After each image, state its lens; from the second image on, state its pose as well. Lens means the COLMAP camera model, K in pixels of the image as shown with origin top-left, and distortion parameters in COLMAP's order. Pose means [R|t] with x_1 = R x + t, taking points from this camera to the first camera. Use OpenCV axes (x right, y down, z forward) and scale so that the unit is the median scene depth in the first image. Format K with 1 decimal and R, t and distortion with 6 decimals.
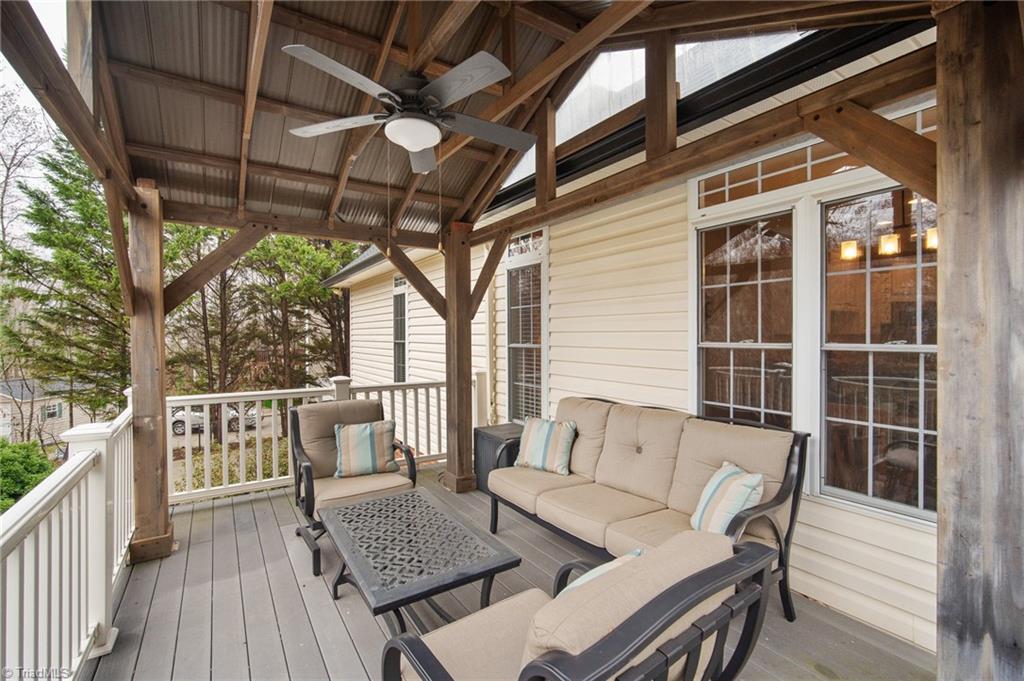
lens RADIAL K [[453.3, 0, 513.0], [0, 453.3, 336.0], [0, 0, 1]] dist [-0.018790, 0.006965]
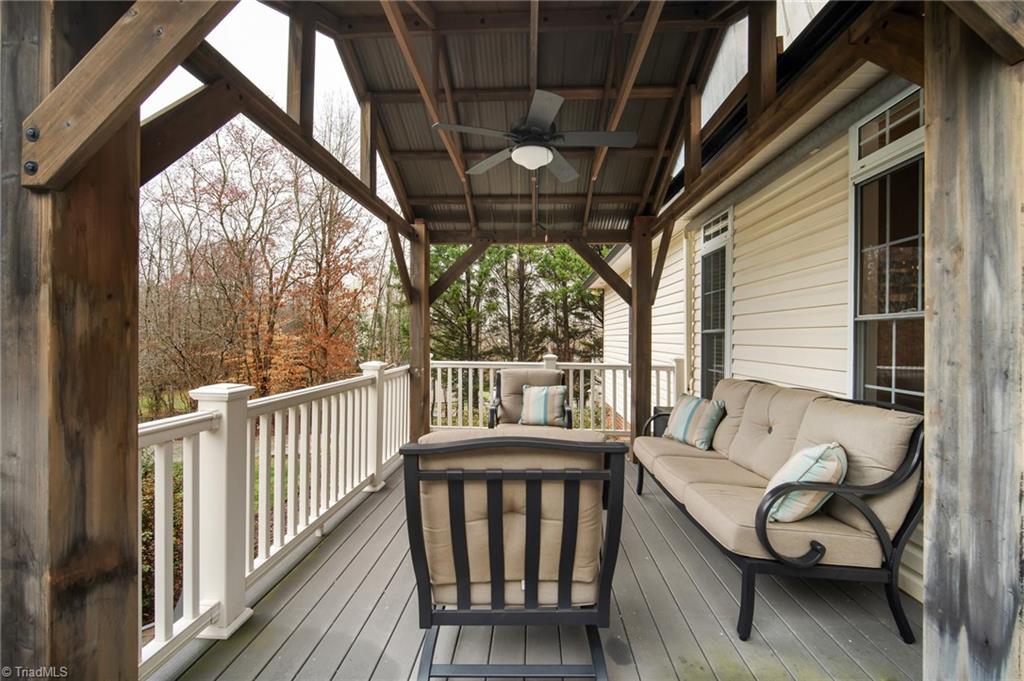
lens RADIAL K [[453.3, 0, 513.0], [0, 453.3, 336.0], [0, 0, 1]] dist [-0.018790, 0.006965]
pose [[0.797606, 0.008852, -0.603114, 0.432390], [-0.016749, 0.999832, -0.007477, 0.075173], [0.602946, 0.016065, 0.797620, -0.075936]]
